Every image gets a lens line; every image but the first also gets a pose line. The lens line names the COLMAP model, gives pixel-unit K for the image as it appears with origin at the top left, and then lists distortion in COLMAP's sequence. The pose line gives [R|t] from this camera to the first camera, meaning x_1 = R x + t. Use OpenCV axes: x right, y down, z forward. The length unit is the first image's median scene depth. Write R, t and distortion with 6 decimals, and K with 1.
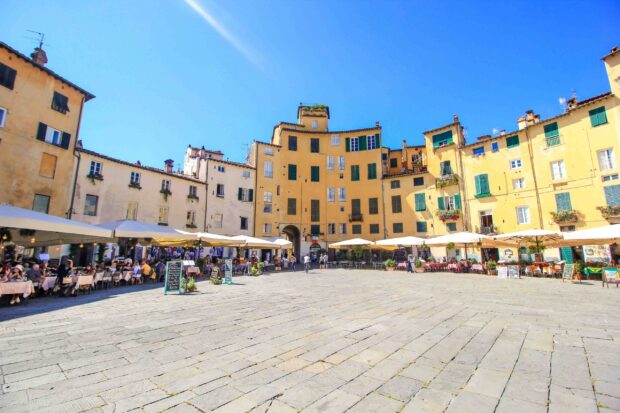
lens RADIAL K [[287.6, 0, 306.9], [0, 287.6, 196.0], [0, 0, 1]] dist [-0.002492, -0.001065]
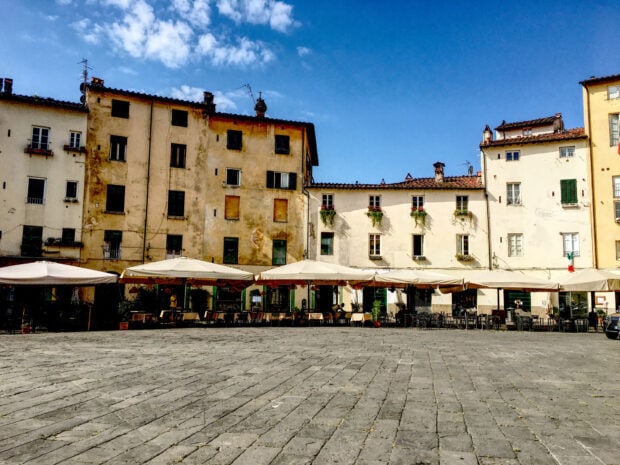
lens RADIAL K [[521.8, 0, 308.9], [0, 521.8, 231.9], [0, 0, 1]] dist [0.072559, -0.010307]
pose [[0.470375, -0.107861, -0.875850, 0.381411], [0.162387, 0.986133, -0.034233, 0.023601], [0.867397, -0.126125, 0.481367, 0.100921]]
